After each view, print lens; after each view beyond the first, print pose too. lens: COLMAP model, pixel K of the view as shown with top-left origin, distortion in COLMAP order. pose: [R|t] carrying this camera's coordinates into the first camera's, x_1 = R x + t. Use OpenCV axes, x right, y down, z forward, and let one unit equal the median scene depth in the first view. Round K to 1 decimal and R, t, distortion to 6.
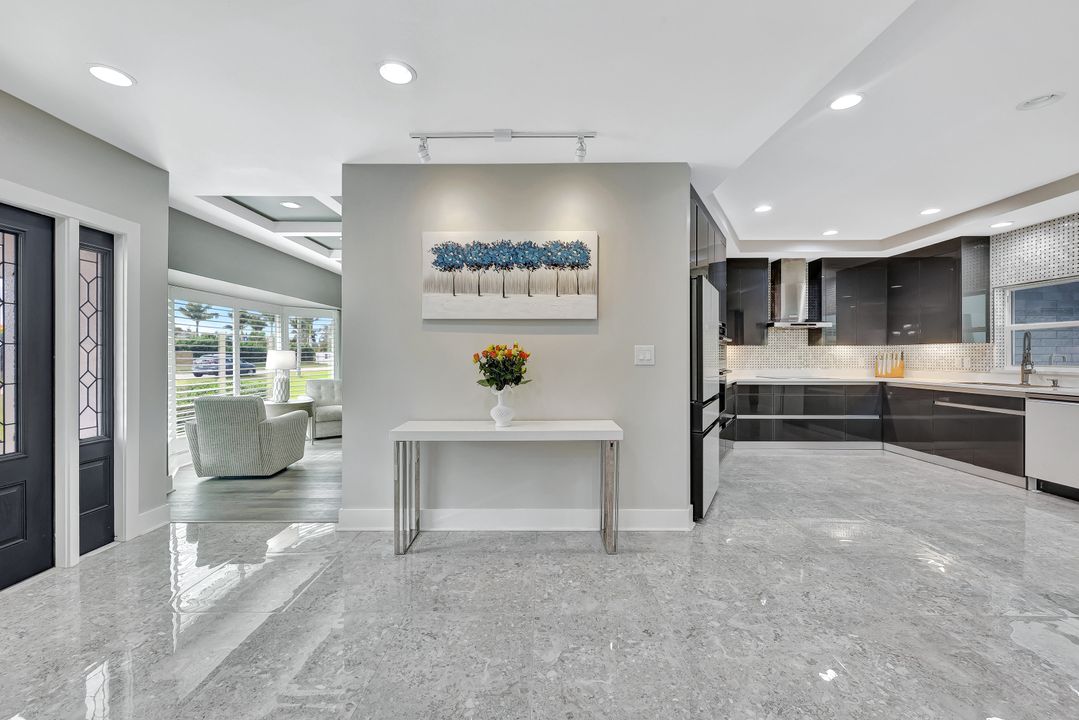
lens RADIAL K [[437.9, 0, 530.2], [0, 437.9, 354.4], [0, 0, 1]] dist [-0.000904, -0.000016]
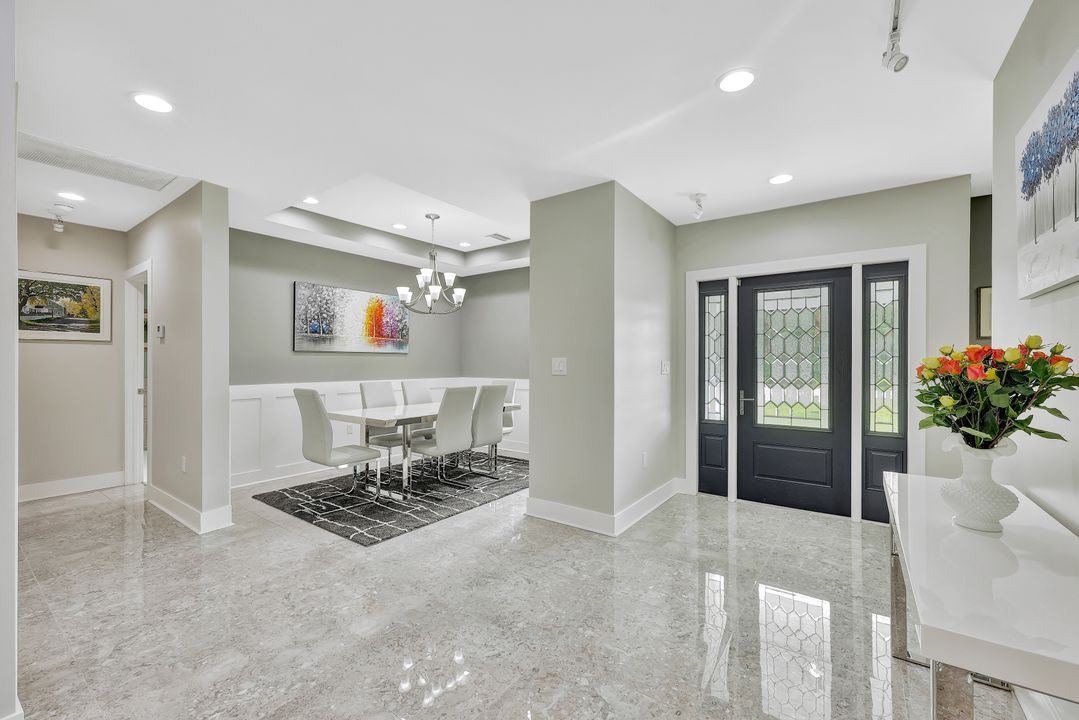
lens RADIAL K [[437.9, 0, 536.4], [0, 437.9, 361.4], [0, 0, 1]] dist [-0.000904, -0.000016]
pose [[-0.590883, -0.003657, -0.806749, 0.319416], [-0.000567, 0.999991, -0.004118, -0.002118], [0.806757, -0.001975, -0.590880, 0.517130]]
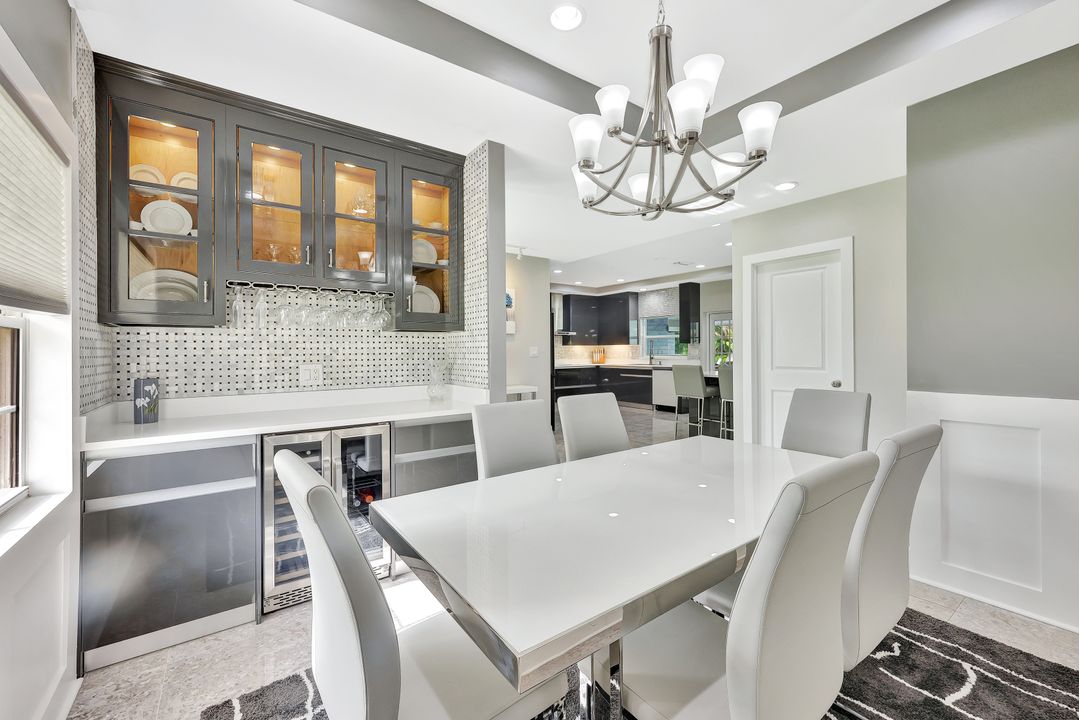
lens RADIAL K [[437.9, 0, 548.4], [0, 437.9, 359.4], [0, 0, 1]] dist [-0.000904, -0.000016]
pose [[0.794918, -0.018963, 0.606421, -0.531744], [0.006684, 0.999725, 0.022499, -0.005711], [-0.606680, -0.013832, 0.794826, -0.375467]]
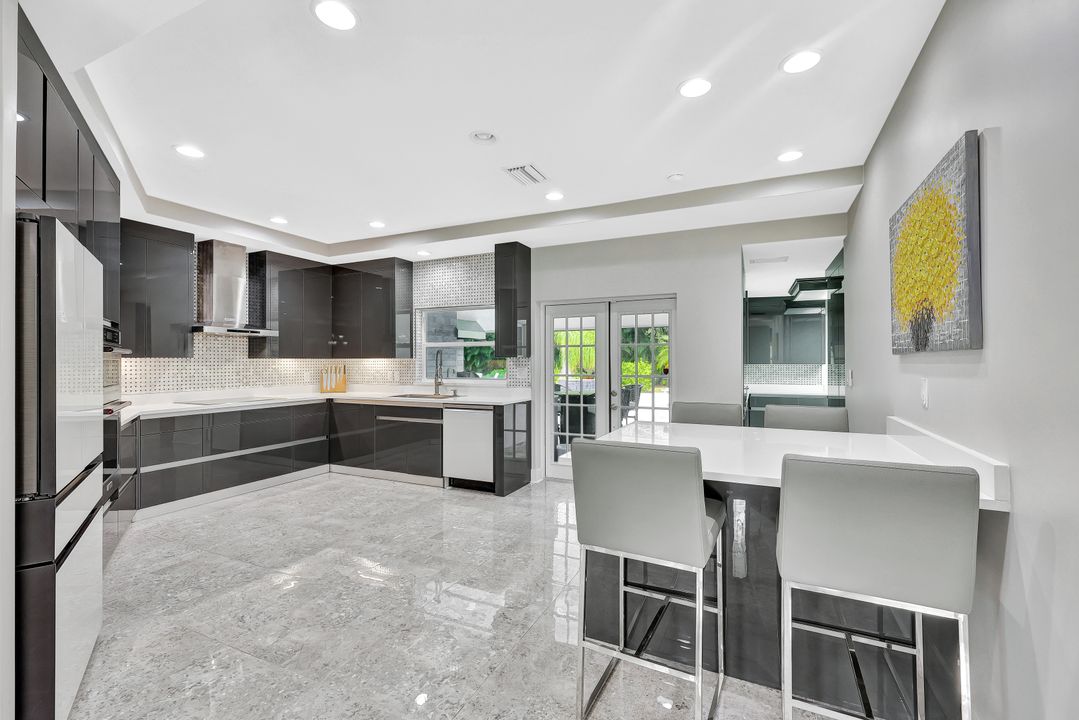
lens RADIAL K [[468.0, 0, 544.8], [0, 468.0, 360.7], [0, 0, 1]] dist [0.000025, 0.000502]
pose [[0.403547, 0.001070, 0.914958, 0.097678], [-0.000567, 0.999999, -0.000919, -0.018778], [-0.914959, -0.000147, 0.403547, 0.212743]]
